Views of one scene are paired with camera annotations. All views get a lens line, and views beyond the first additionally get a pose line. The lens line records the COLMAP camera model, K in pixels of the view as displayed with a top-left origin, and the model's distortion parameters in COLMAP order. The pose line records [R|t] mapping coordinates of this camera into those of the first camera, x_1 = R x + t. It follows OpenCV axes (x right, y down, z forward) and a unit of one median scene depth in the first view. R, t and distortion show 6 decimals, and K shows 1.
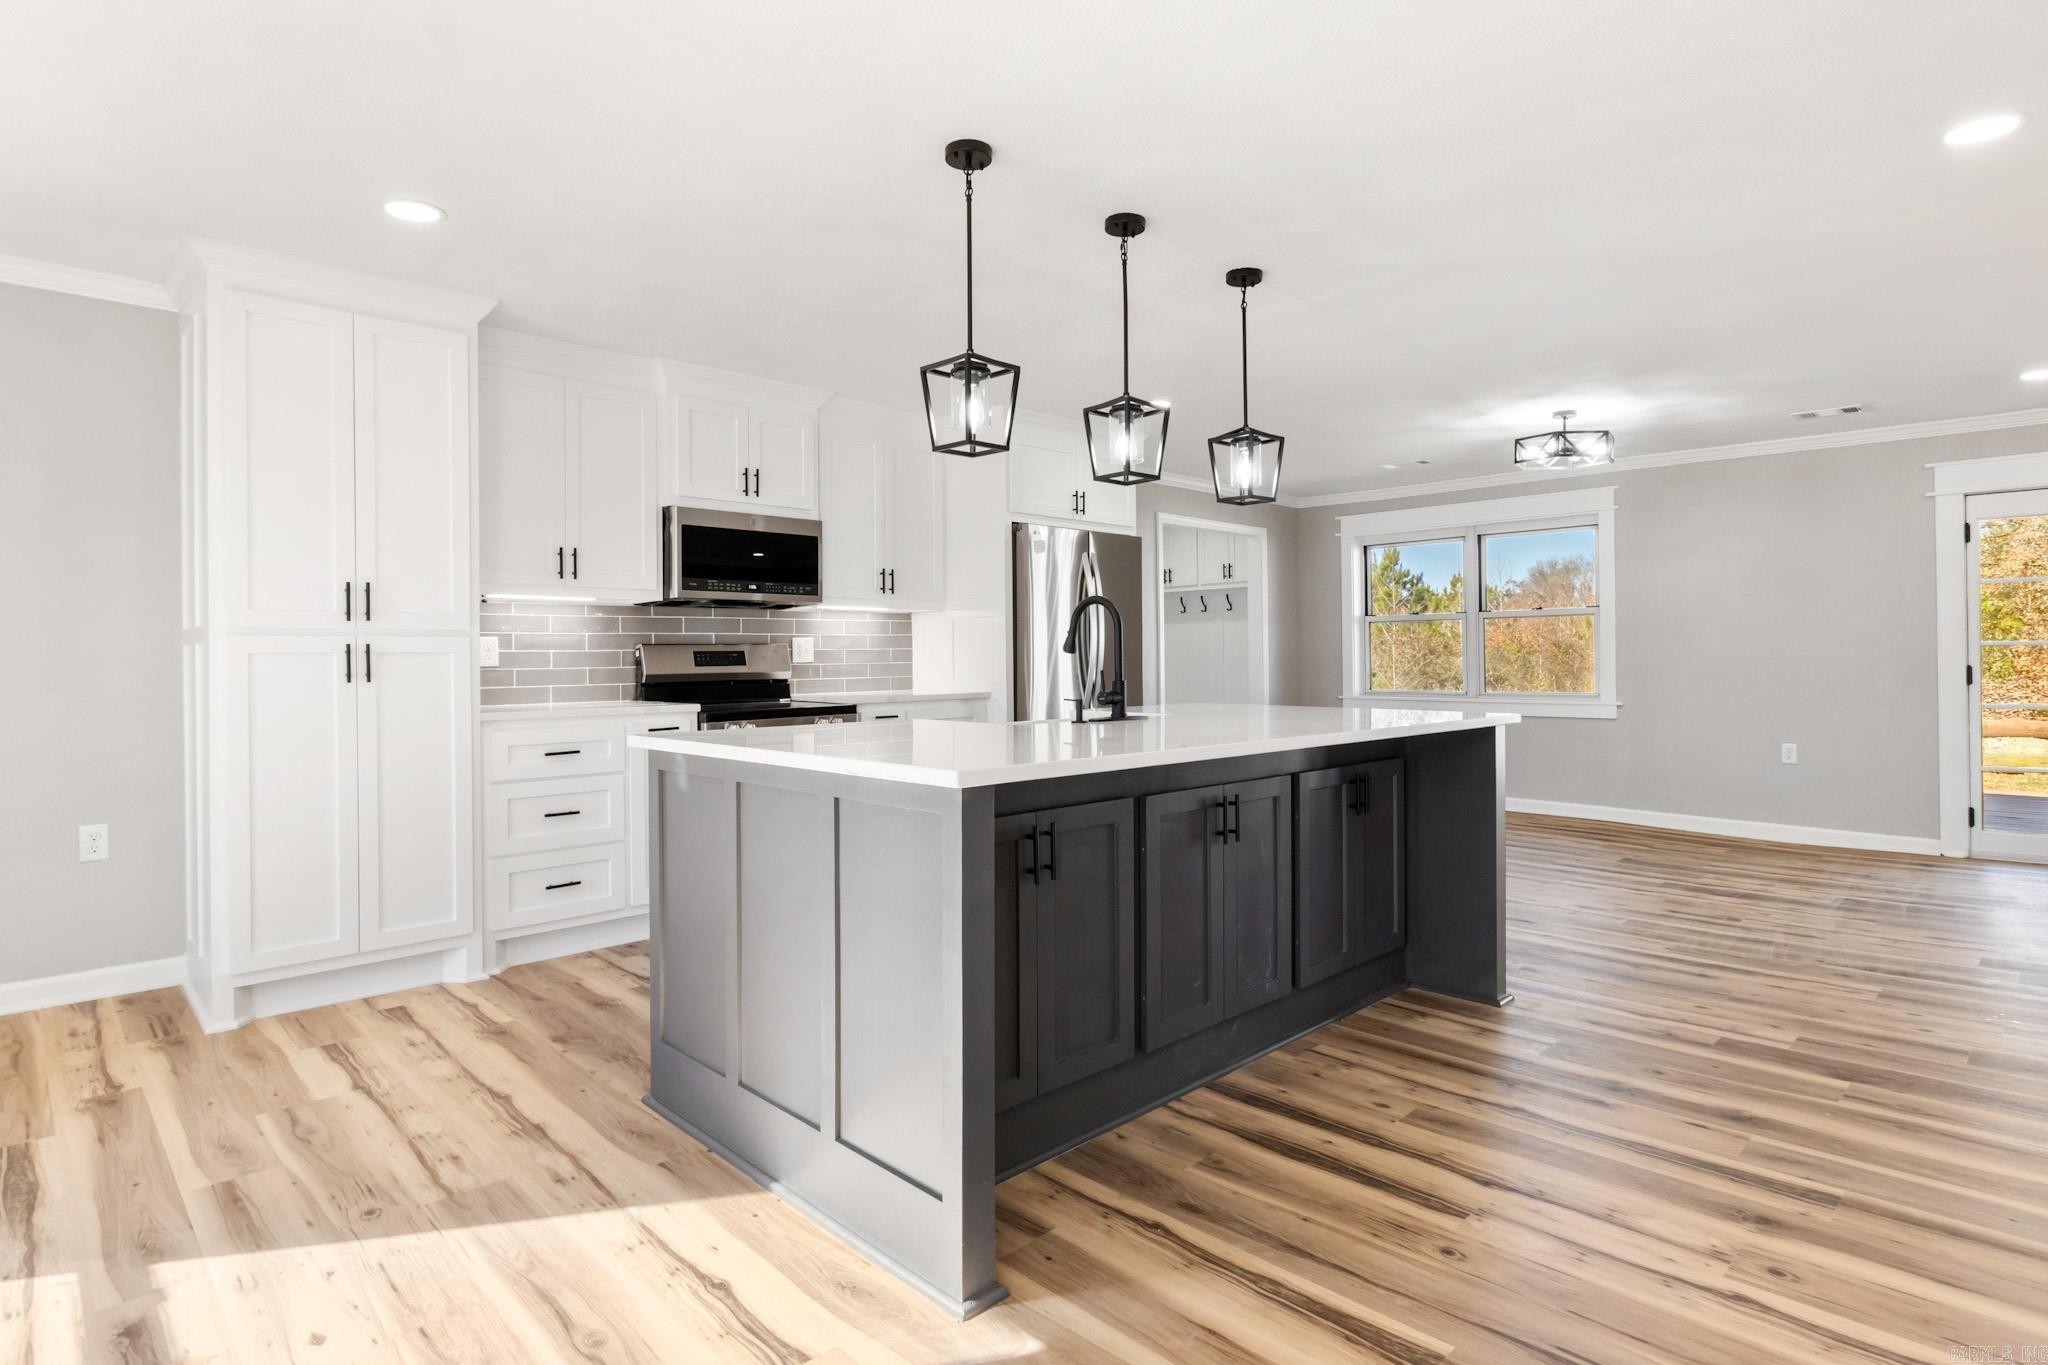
lens RADIAL K [[1062.6, 0, 1019.9], [0, 1062.6, 652.2], [0, 0, 1]] dist [0.001062, -0.001950]
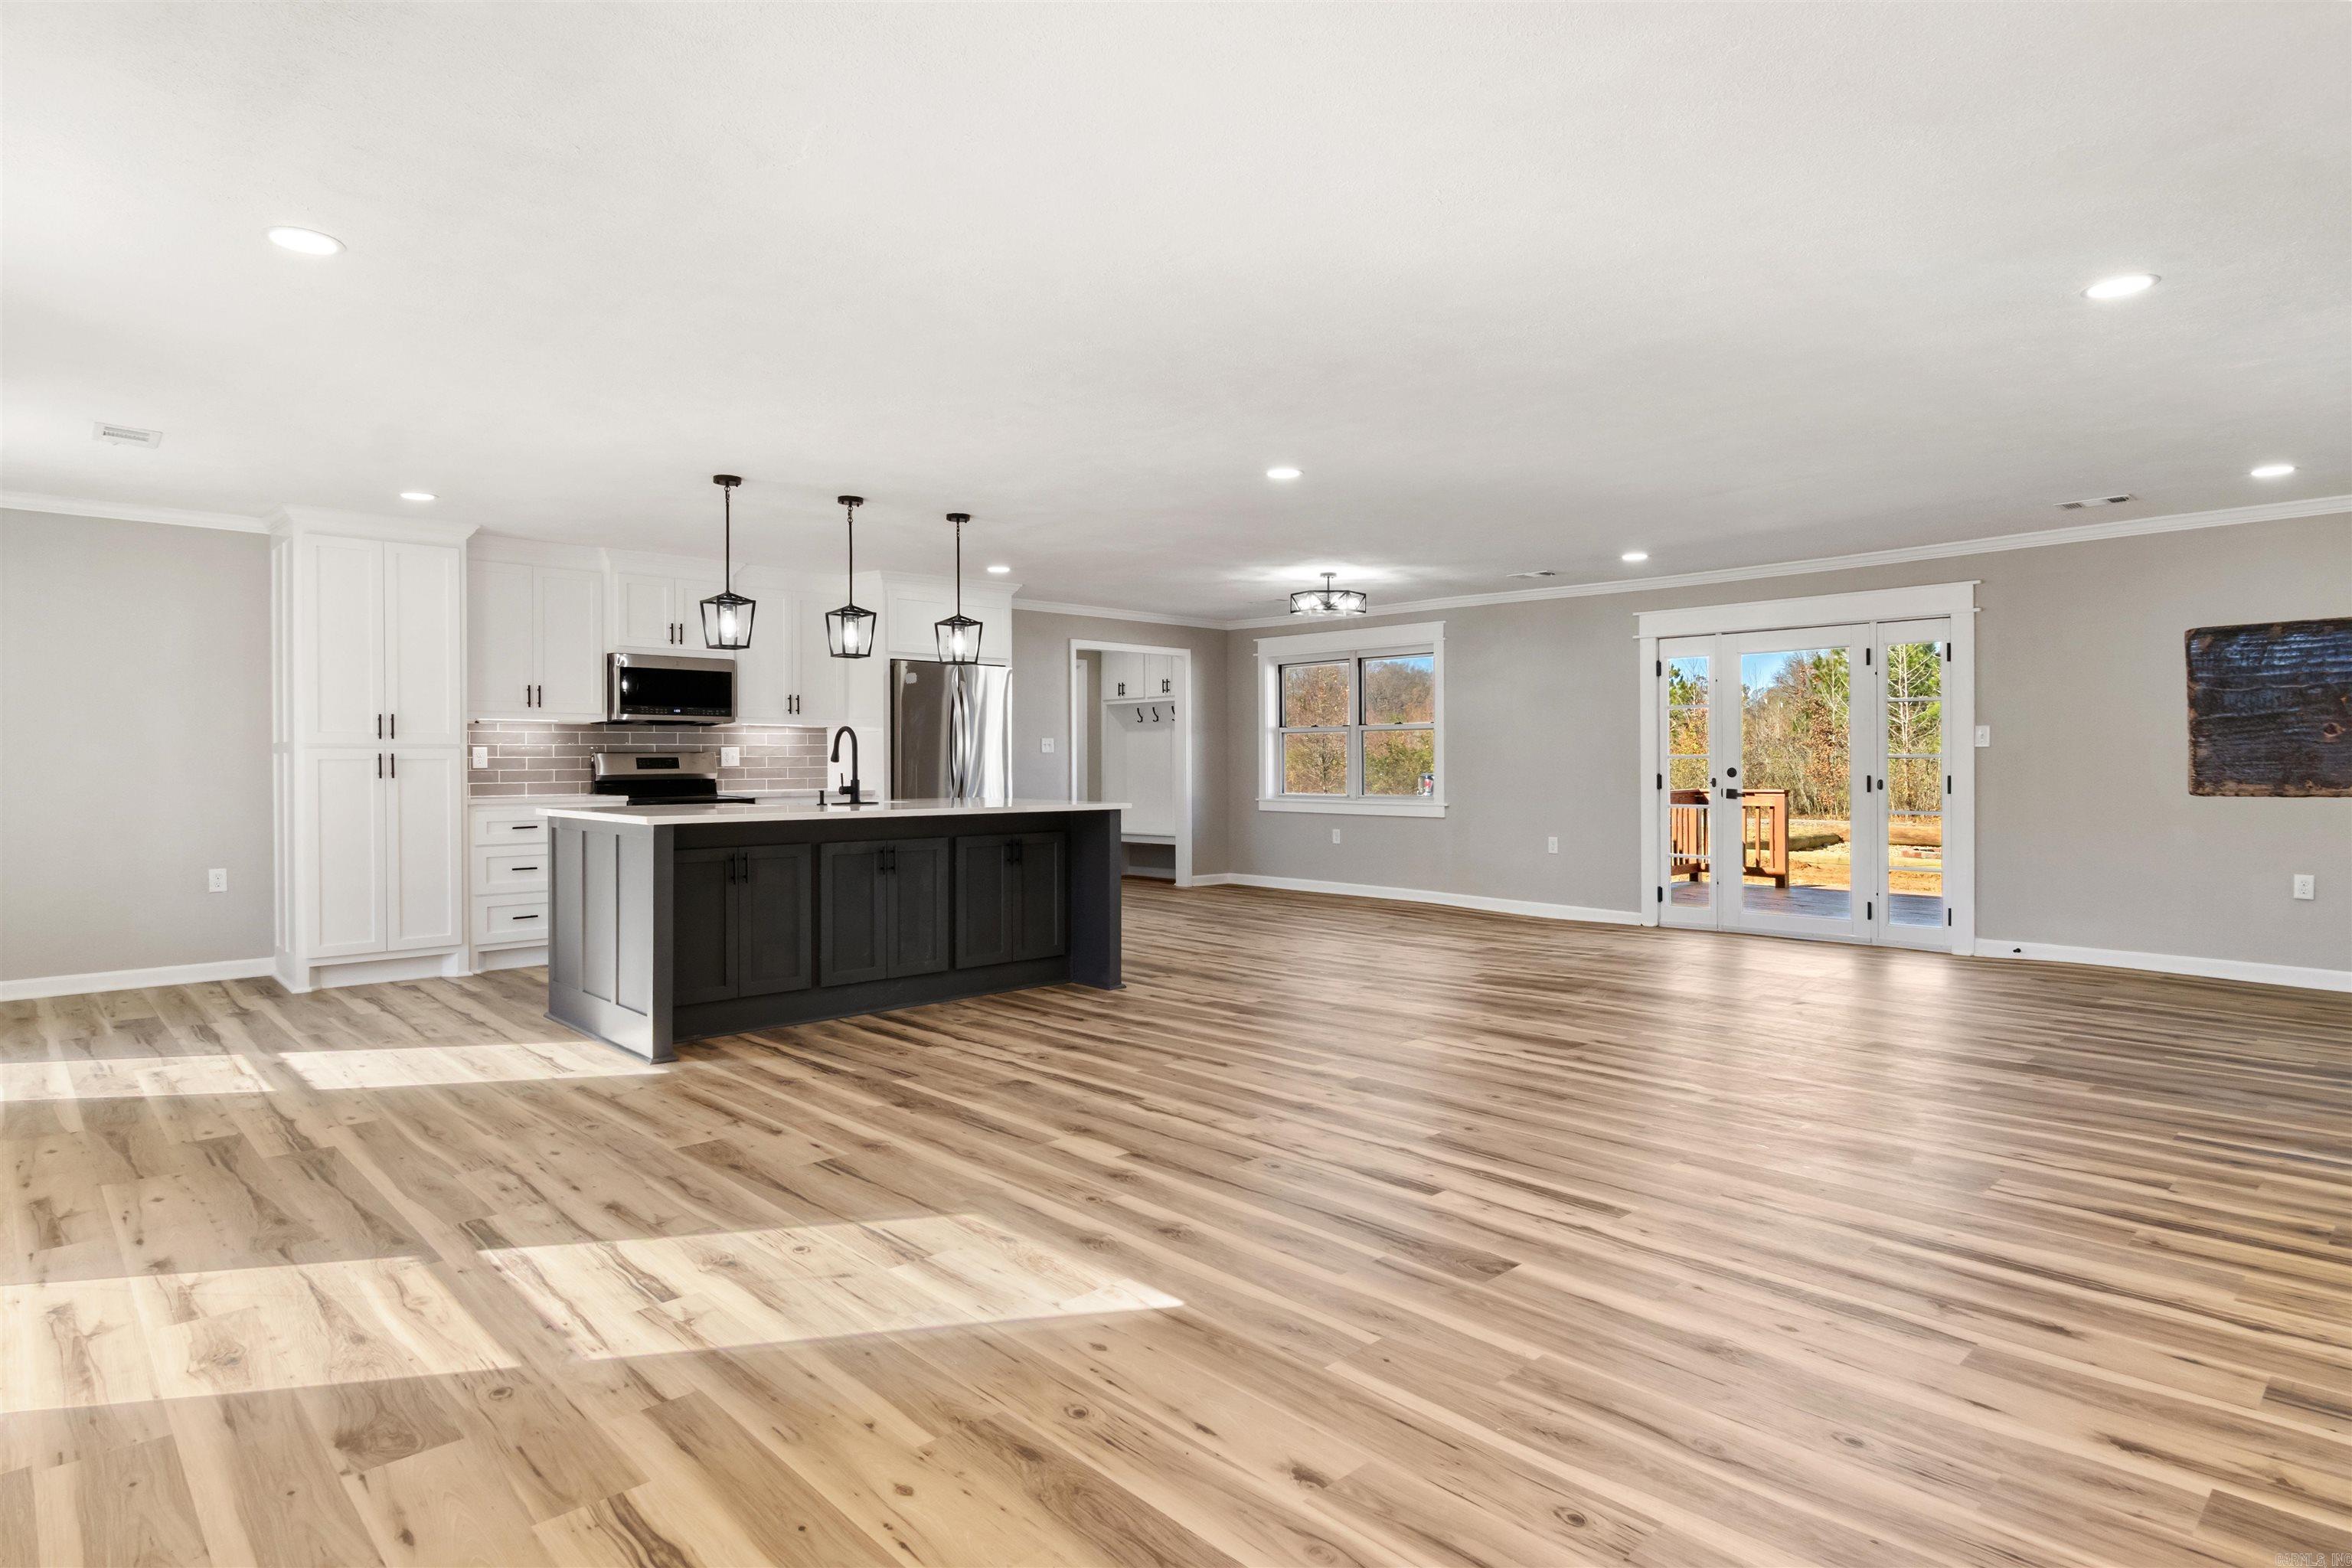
lens RADIAL K [[1255.5, 0, 1165.1], [0, 1255.5, 768.8], [0, 0, 1]] dist [-0.001568, -0.000043]
pose [[0.999892, 0.006225, -0.013322, 0.496161], [-0.006057, 0.999902, 0.012659, -0.014281], [0.013400, -0.012577, 0.999831, -0.752703]]
